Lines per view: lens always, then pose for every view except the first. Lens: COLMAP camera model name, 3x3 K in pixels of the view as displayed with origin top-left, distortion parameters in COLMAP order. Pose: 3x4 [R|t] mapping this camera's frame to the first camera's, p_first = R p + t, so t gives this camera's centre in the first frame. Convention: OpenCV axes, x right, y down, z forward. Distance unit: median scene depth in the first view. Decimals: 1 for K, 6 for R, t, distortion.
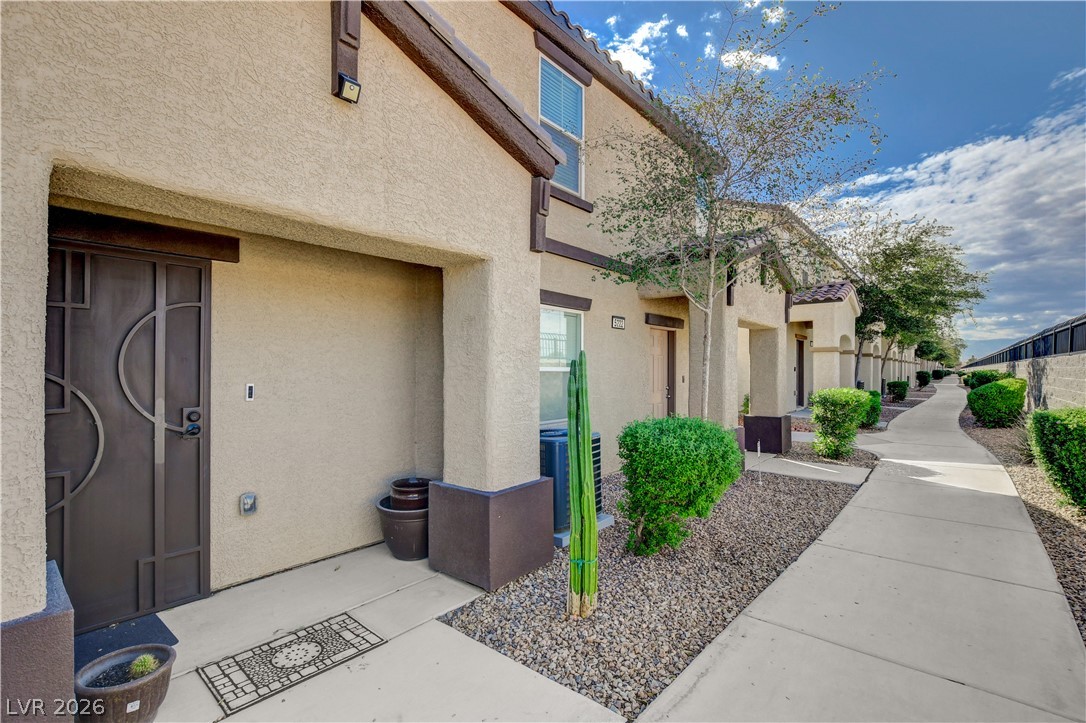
lens RADIAL K [[478.8, 0, 553.7], [0, 478.8, 364.9], [0, 0, 1]] dist [-0.004761, -0.000032]
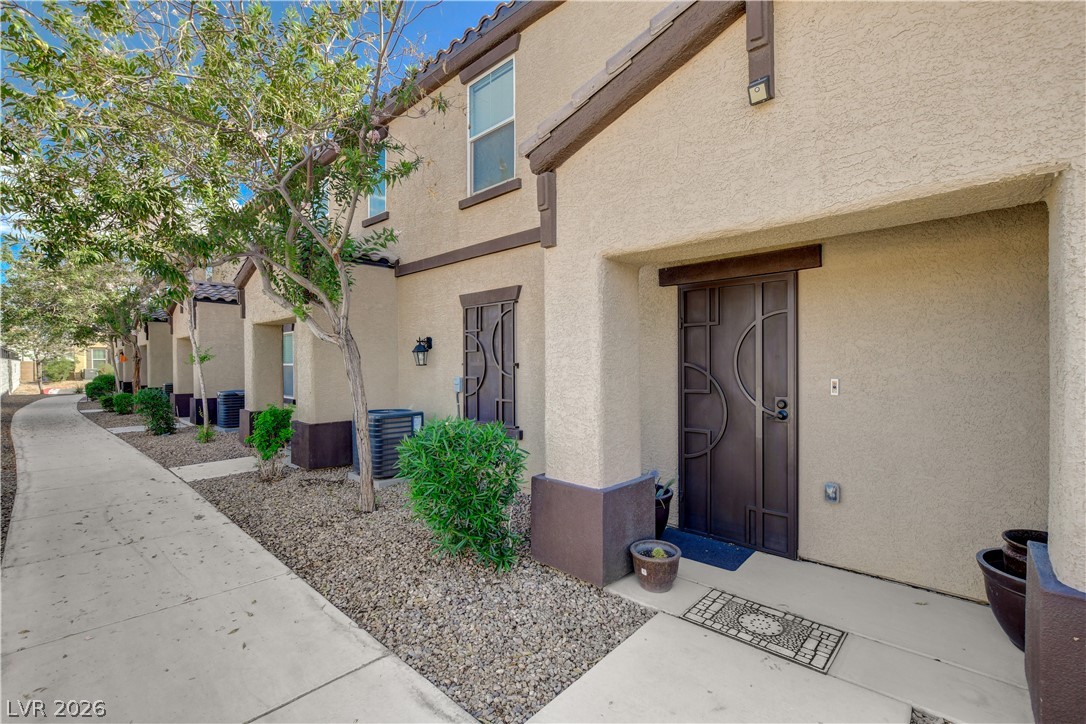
lens RADIAL K [[478.8, 0, 552.7], [0, 478.8, 365.2], [0, 0, 1]] dist [-0.004761, -0.000032]
pose [[-0.026559, 0.001770, -0.999646, 0.476275], [0.011757, 0.999930, 0.001458, 0.000389], [0.999578, -0.011714, -0.026578, 0.457706]]
